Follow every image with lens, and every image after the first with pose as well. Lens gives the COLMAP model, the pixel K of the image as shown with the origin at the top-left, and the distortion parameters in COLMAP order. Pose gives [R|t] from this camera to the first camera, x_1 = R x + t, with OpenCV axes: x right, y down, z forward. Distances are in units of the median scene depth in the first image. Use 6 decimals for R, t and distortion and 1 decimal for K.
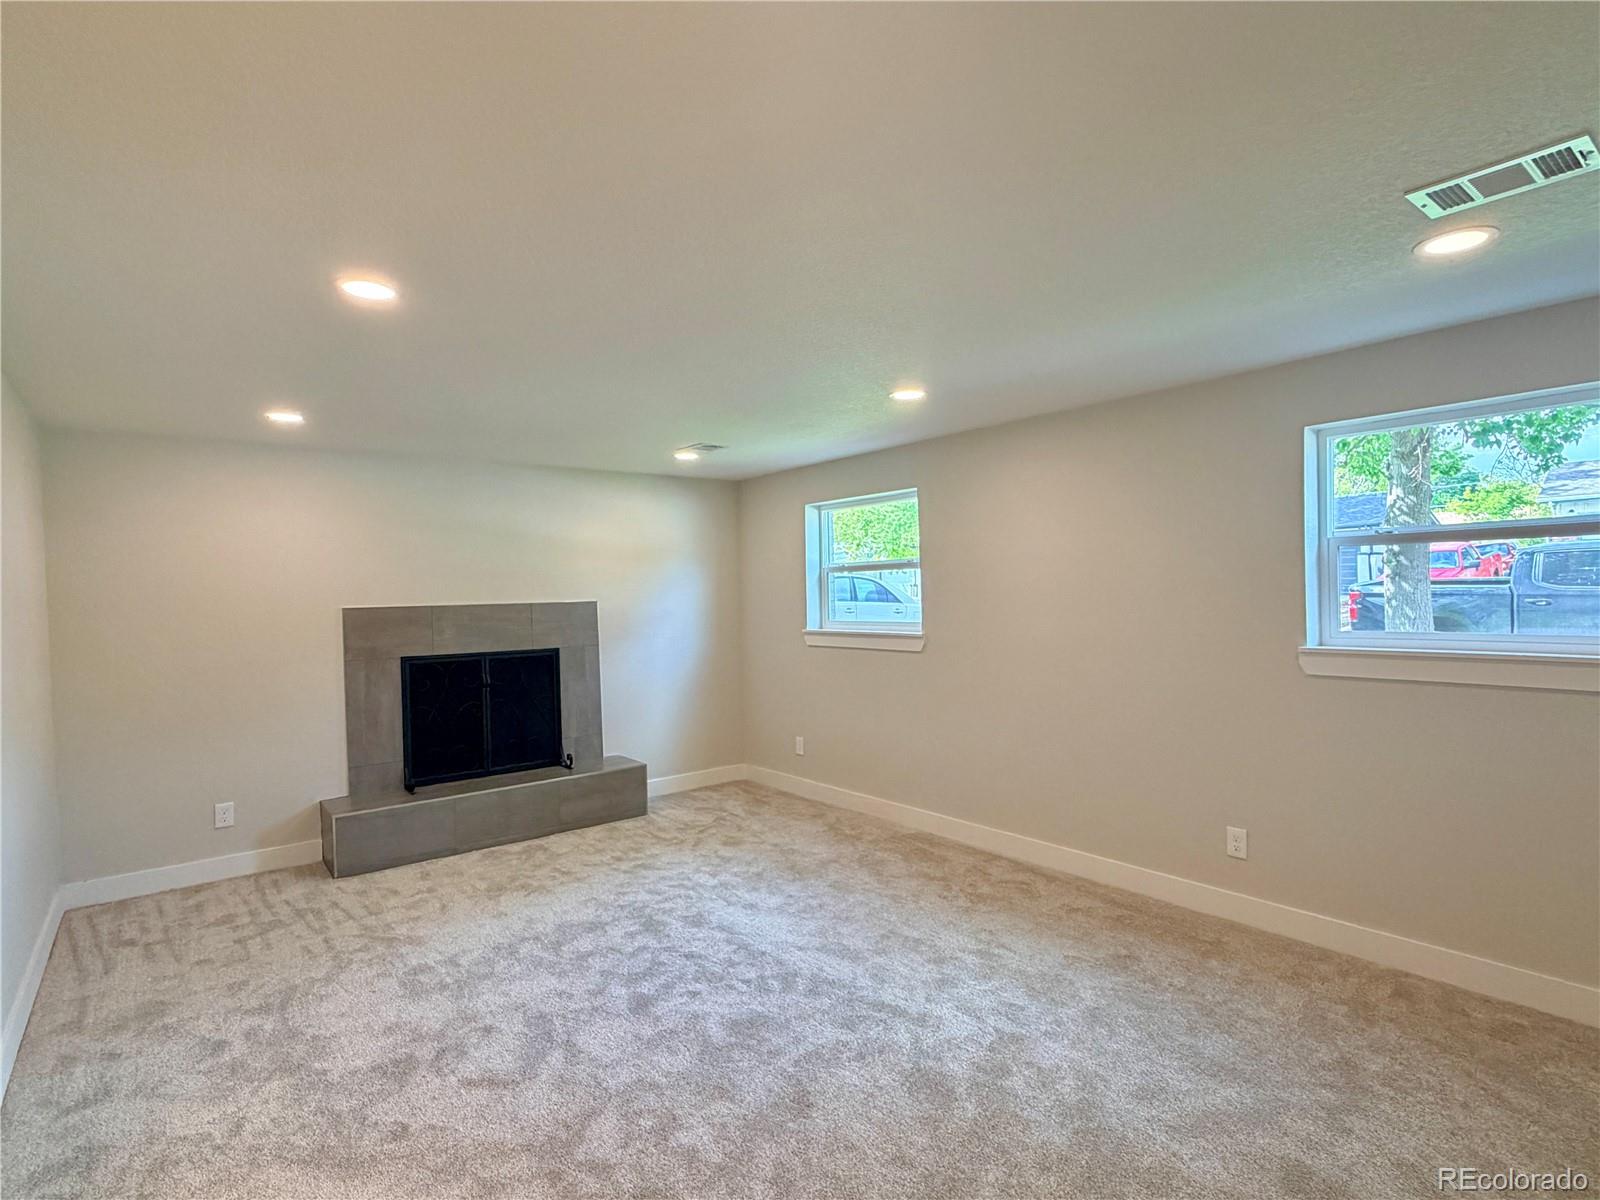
lens RADIAL K [[806.3, 0, 796.5], [0, 806.3, 599.1], [0, 0, 1]] dist [0.006025, -0.001769]
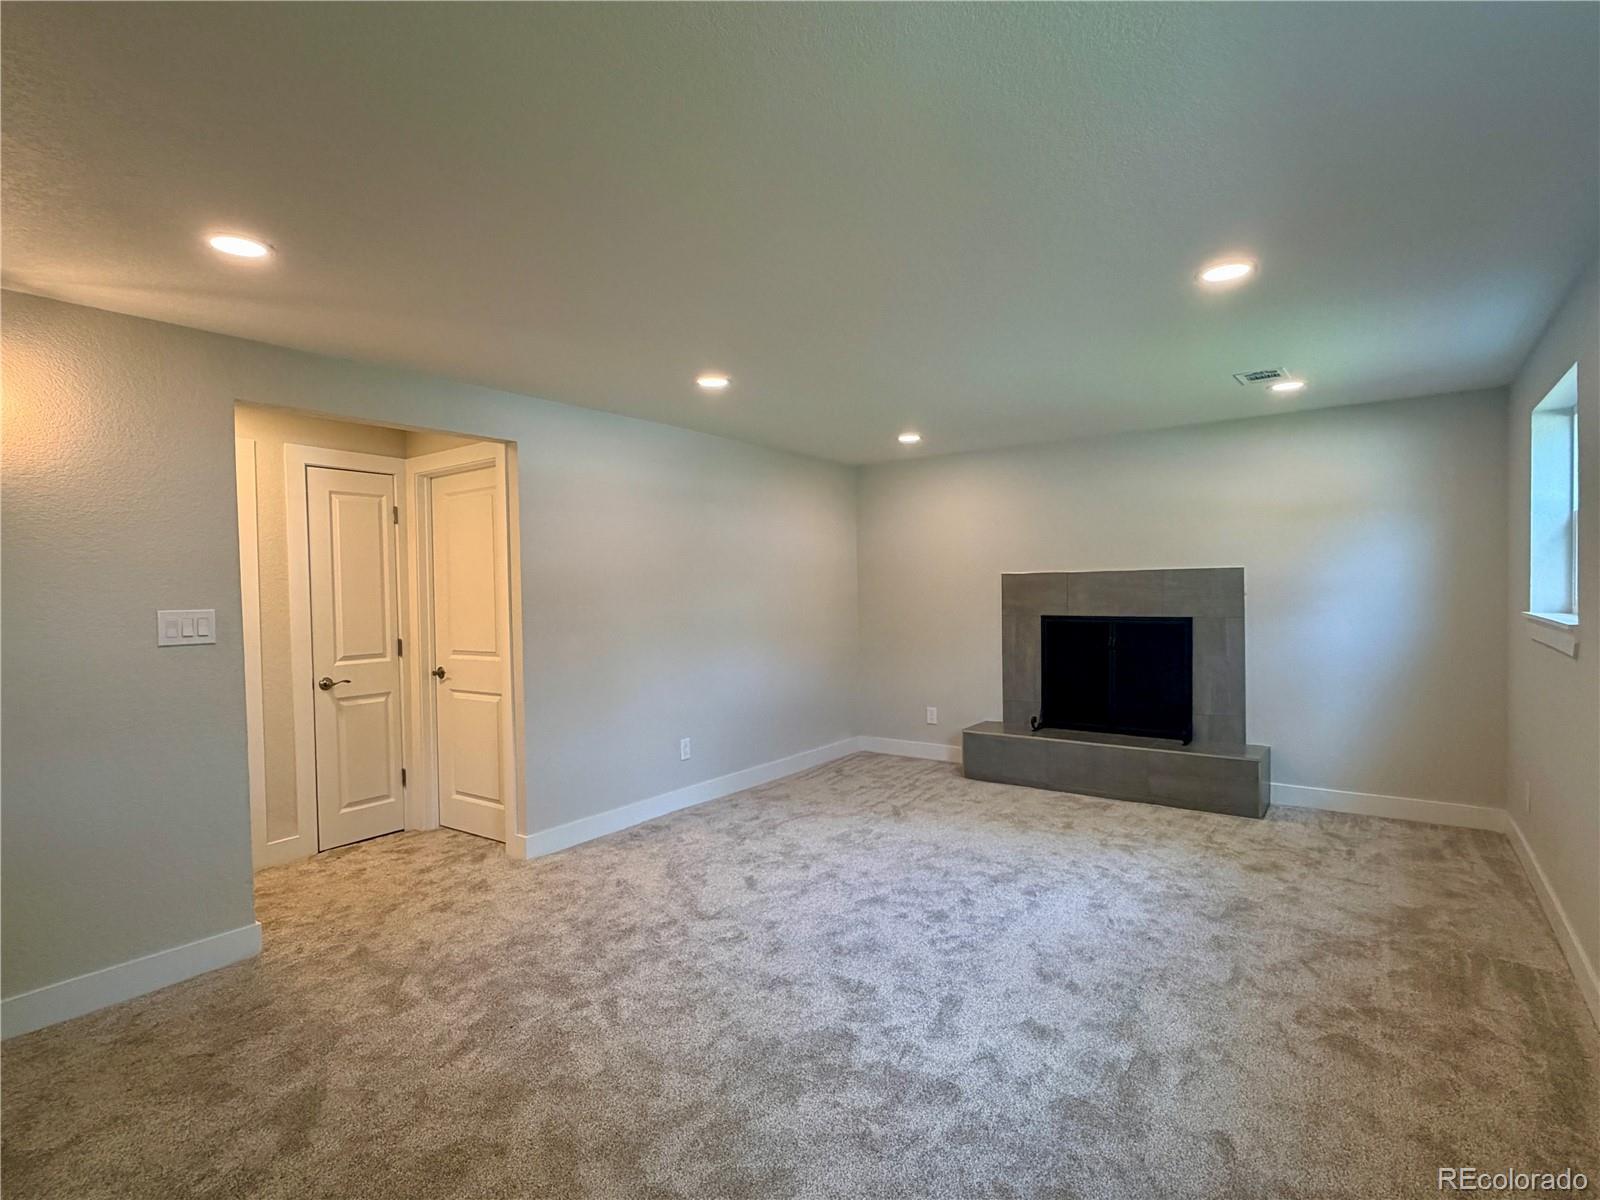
lens RADIAL K [[806.3, 0, 804.5], [0, 806.3, 600.5], [0, 0, 1]] dist [0.006025, -0.001769]
pose [[0.270216, 0.033781, -0.962207, 0.620319], [0.003889, 0.999338, 0.036177, 0.006685], [0.962792, -0.013517, 0.269906, 0.393594]]
